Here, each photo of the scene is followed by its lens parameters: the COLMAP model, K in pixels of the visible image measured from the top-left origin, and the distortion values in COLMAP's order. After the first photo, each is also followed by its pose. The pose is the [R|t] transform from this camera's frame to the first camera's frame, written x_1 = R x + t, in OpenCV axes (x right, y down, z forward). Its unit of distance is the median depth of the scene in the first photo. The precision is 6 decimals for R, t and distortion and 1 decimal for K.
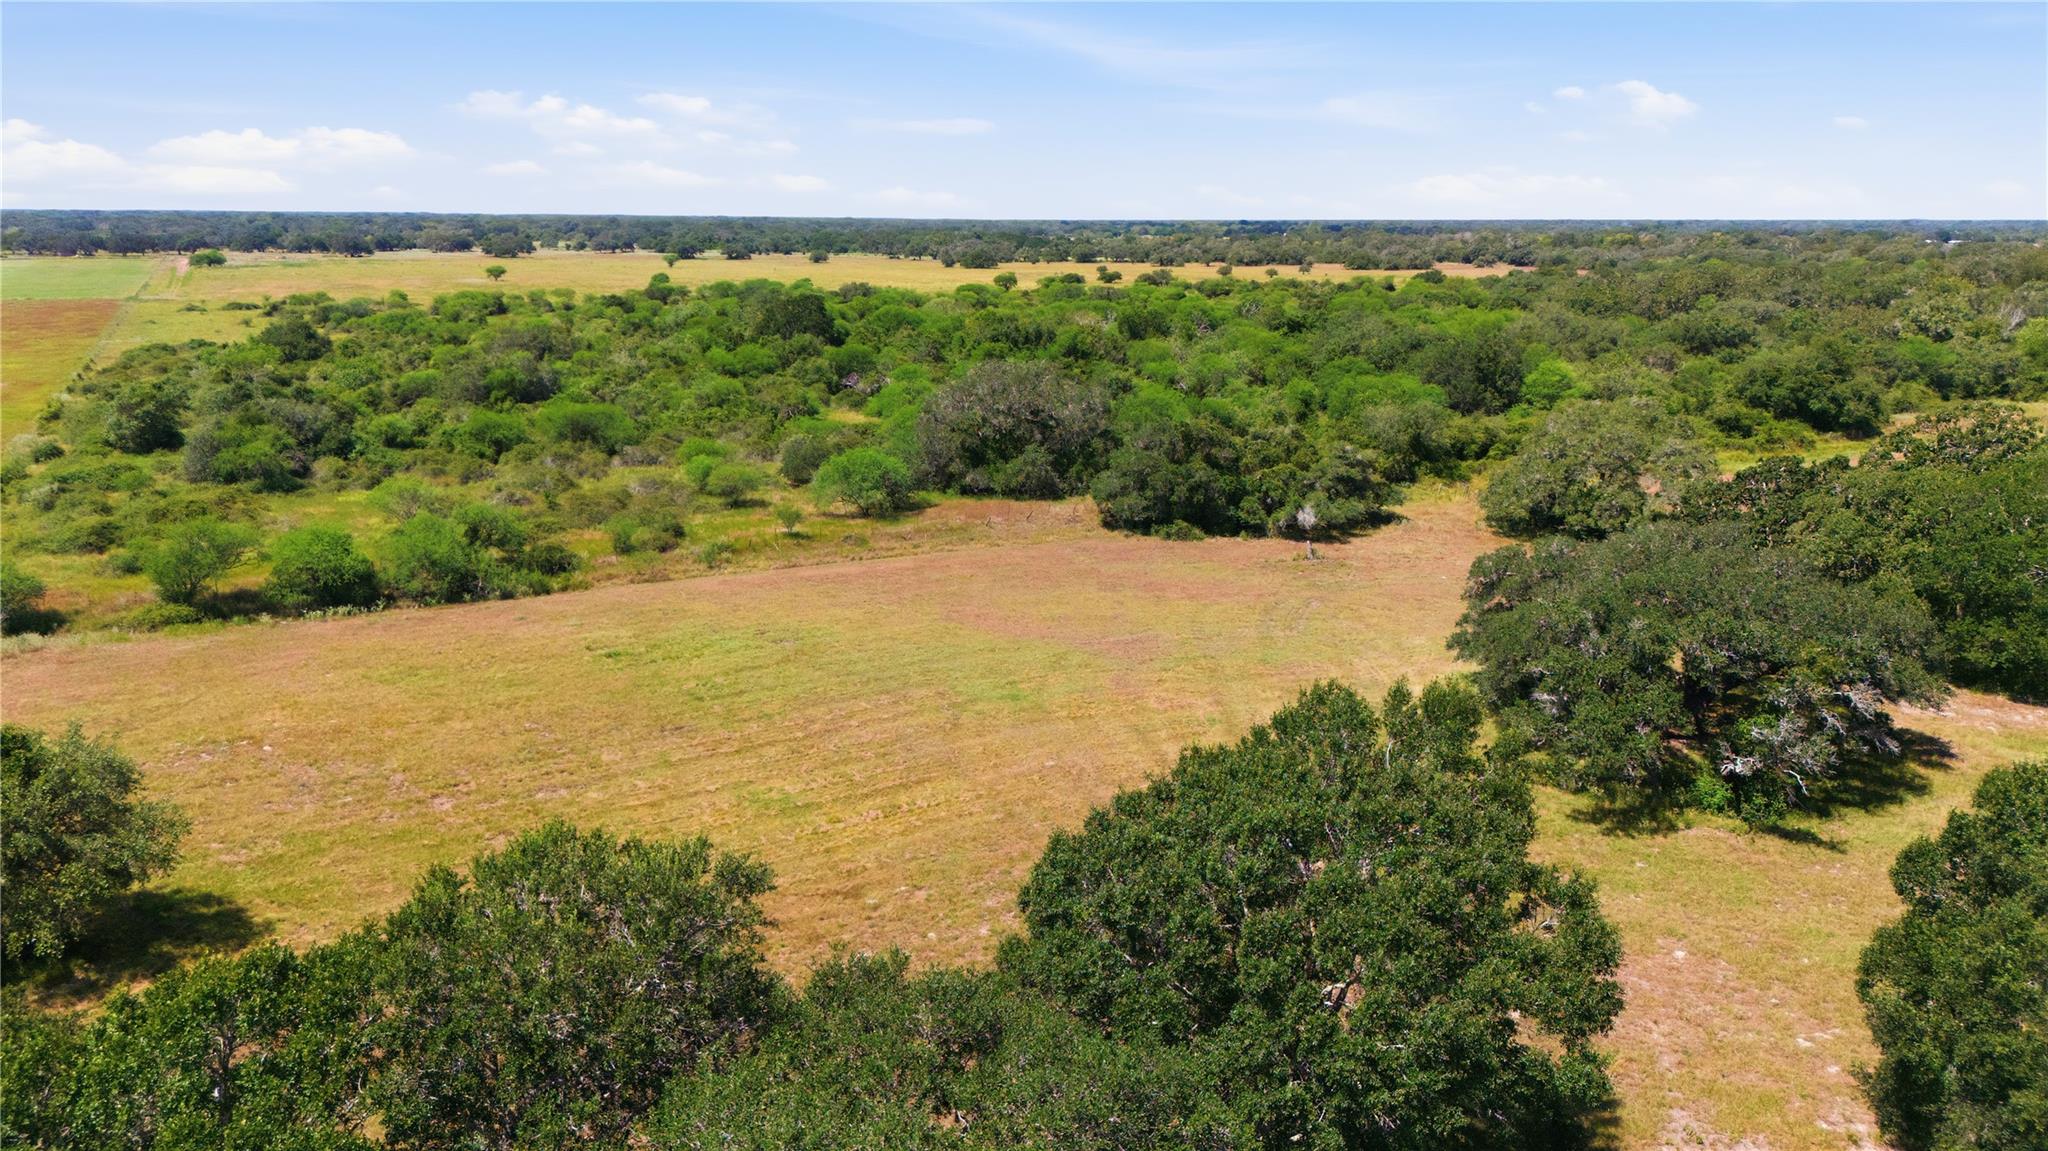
lens RADIAL K [[1523.5, 0, 1018.0], [0, 1523.5, 570.3], [0, 0, 1]] dist [0.062874, -0.044444]
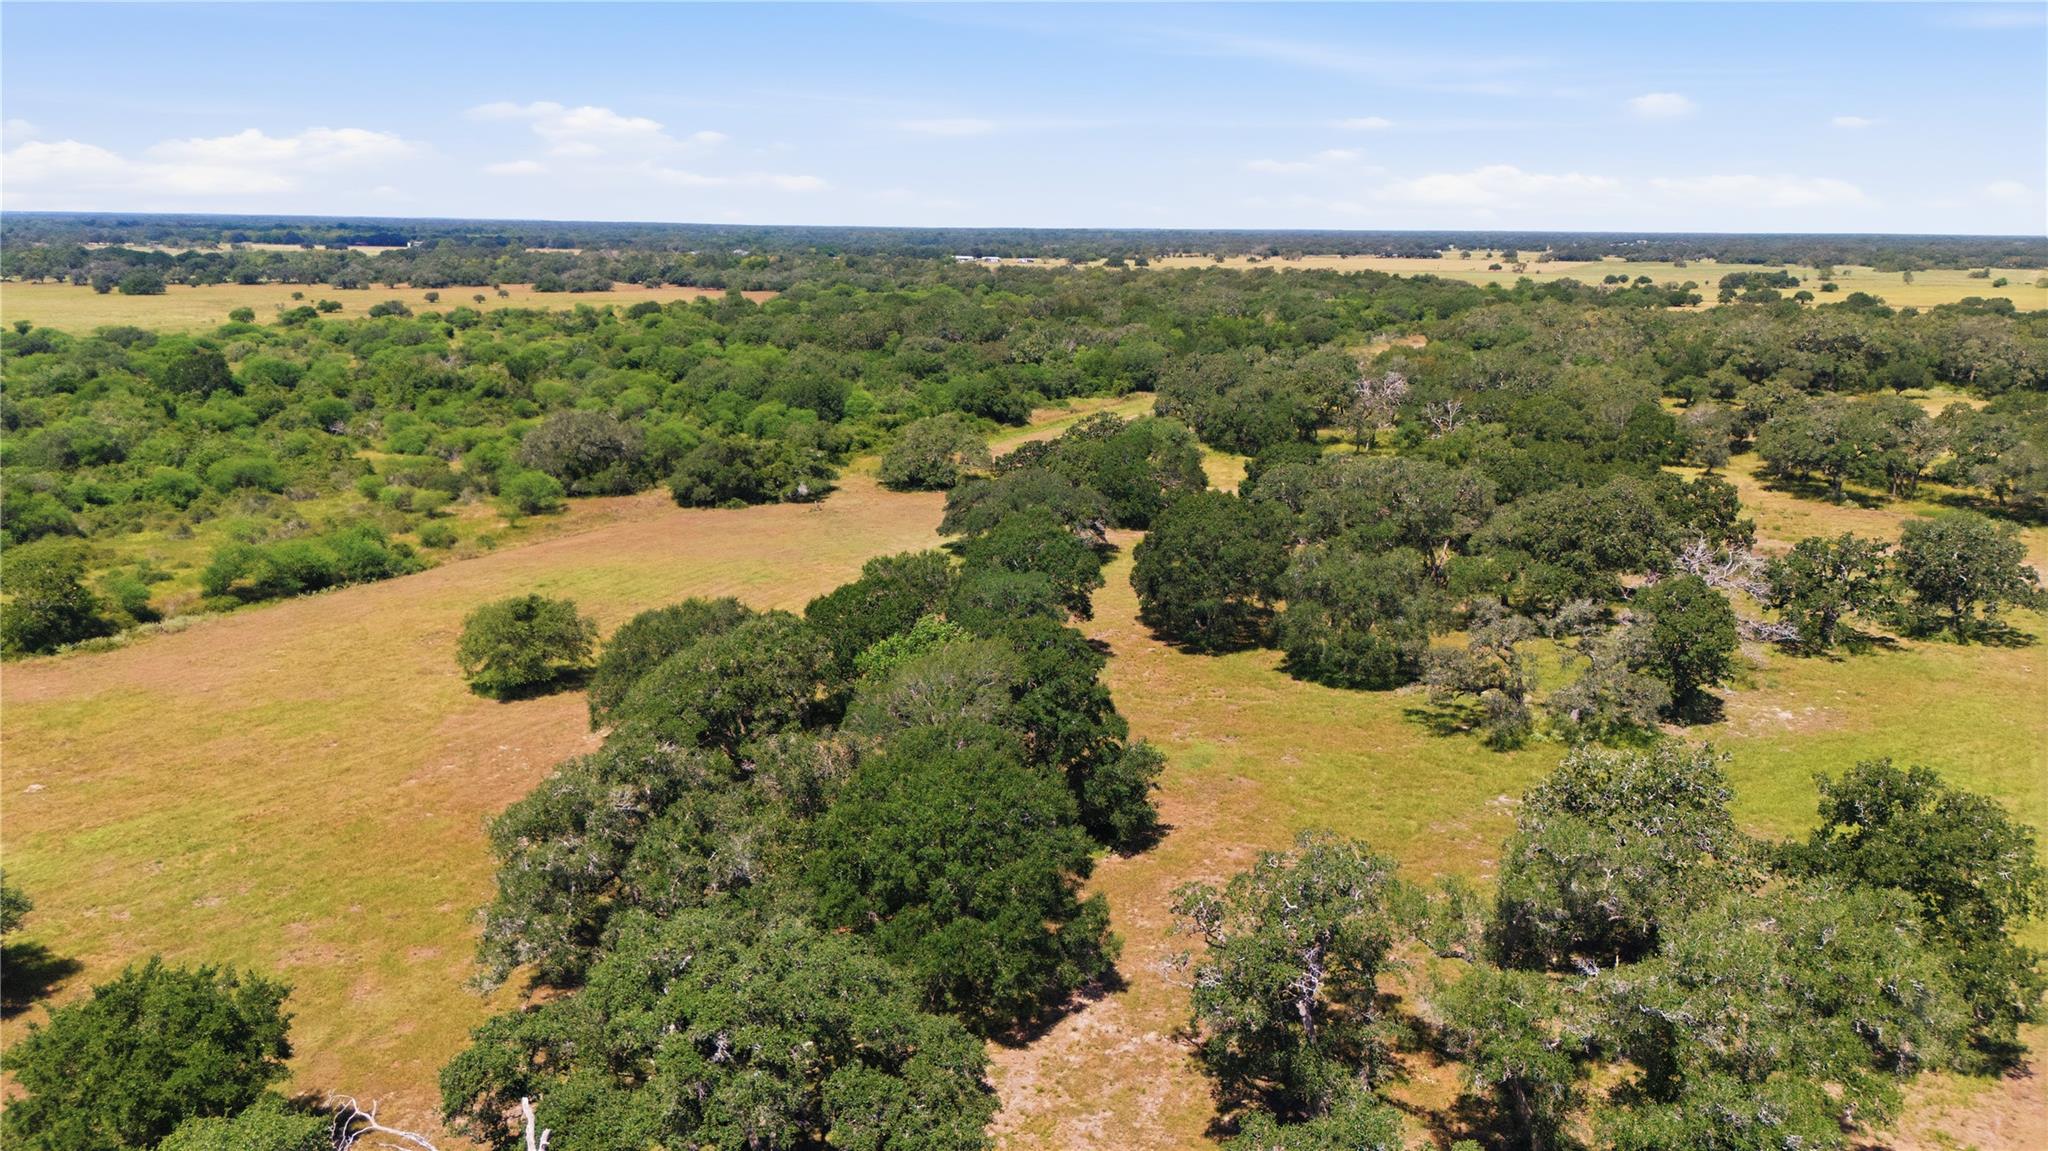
lens RADIAL K [[1523.5, 0, 1001.3], [0, 1523.5, 571.1], [0, 0, 1]] dist [0.062874, -0.044444]
pose [[0.850509, -0.115241, 0.513179, -0.538872], [0.115403, 0.992813, 0.031689, 0.030861], [-0.513143, 0.032270, 0.857696, -0.667181]]
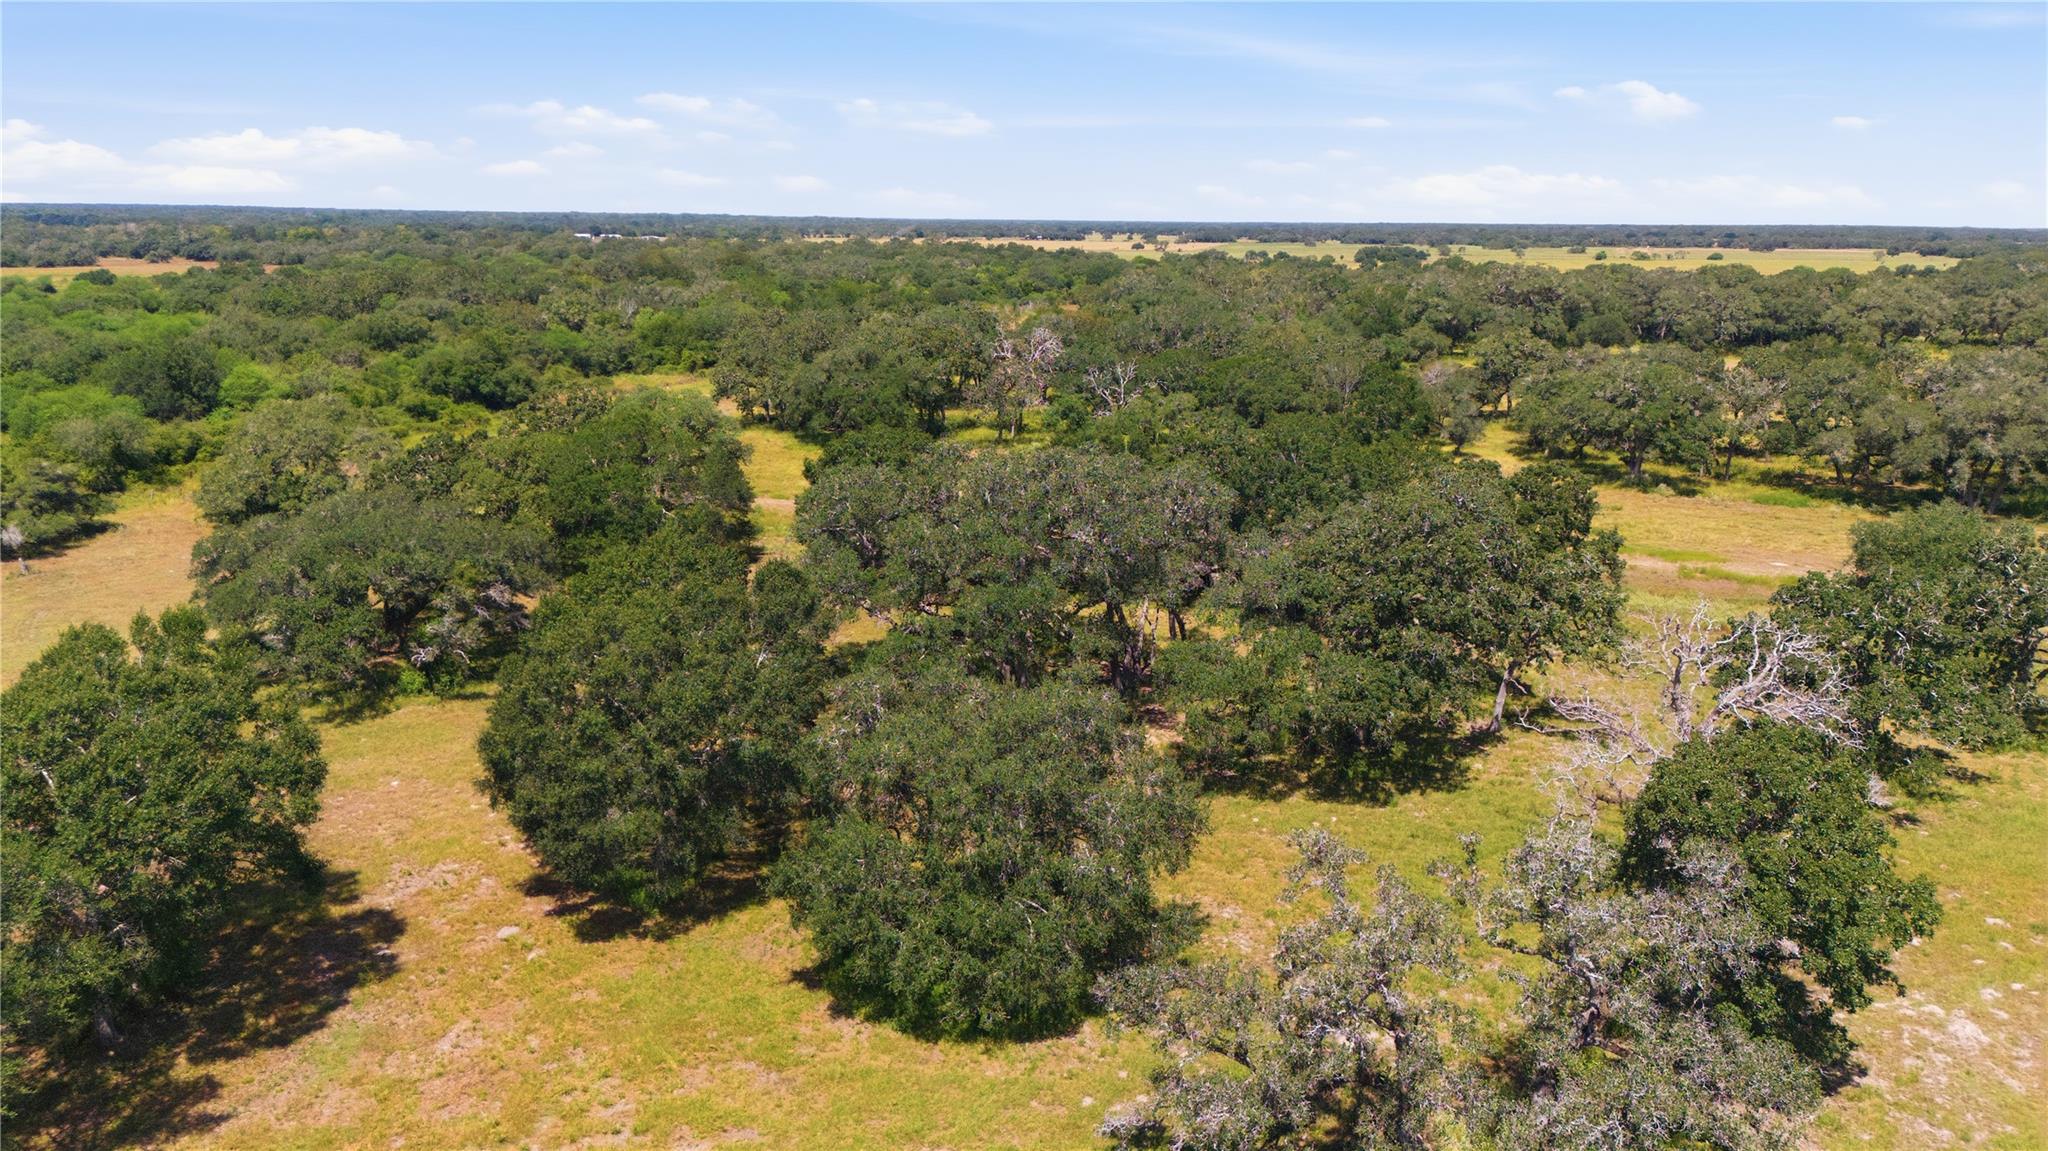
lens RADIAL K [[1523.5, 0, 1019.2], [0, 1523.5, 586.4], [0, 0, 1]] dist [0.062874, -0.044444]
pose [[0.706096, -0.165542, 0.688495, -0.050506], [0.154246, 0.984899, 0.078621, 0.019286], [-0.691113, 0.050684, 0.720967, -0.191220]]
